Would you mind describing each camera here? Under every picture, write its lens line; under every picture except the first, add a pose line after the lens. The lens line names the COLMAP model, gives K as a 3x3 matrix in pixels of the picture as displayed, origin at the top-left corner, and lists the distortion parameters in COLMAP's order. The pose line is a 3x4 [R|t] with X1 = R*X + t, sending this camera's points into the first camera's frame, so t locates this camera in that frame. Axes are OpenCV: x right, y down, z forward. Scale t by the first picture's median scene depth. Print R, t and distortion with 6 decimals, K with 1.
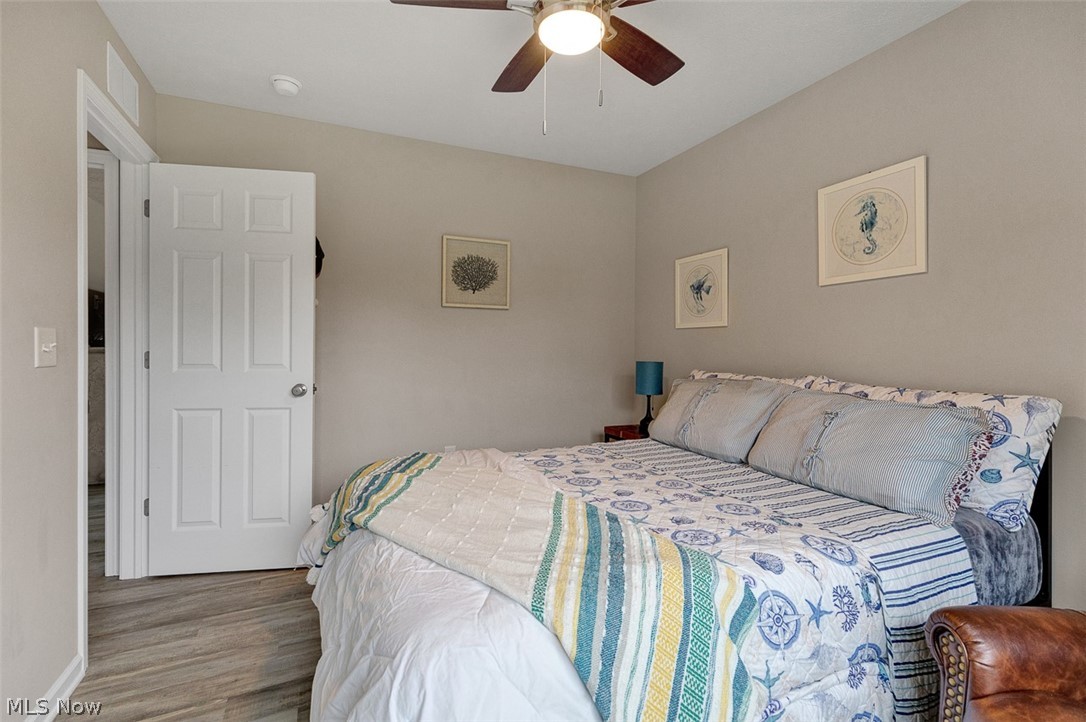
lens RADIAL K [[497.9, 0, 540.6], [0, 497.9, 346.4], [0, 0, 1]] dist [-0.000260, -0.000104]
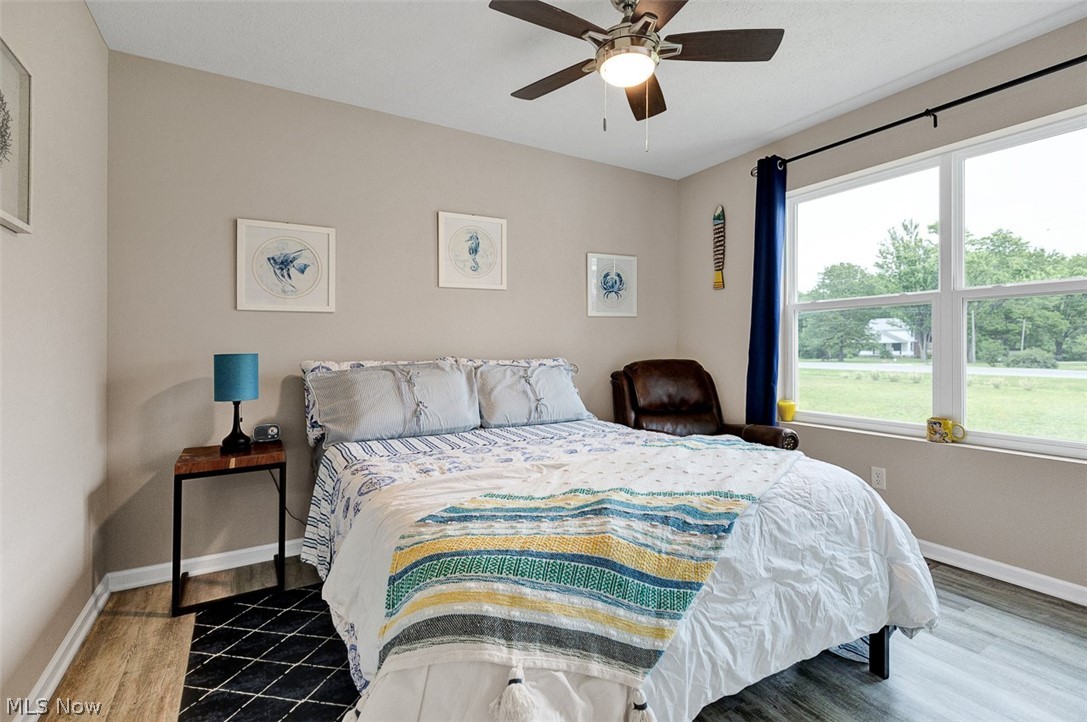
lens RADIAL K [[498.3, 0, 541.1], [0, 498.3, 346.4], [0, 0, 1]] dist [-0.000260, -0.000104]
pose [[-0.100515, -0.000159, 0.994936, -0.562498], [0.005557, 0.999984, 0.000721, 0.023061], [-0.994920, 0.005601, -0.100512, 0.674192]]
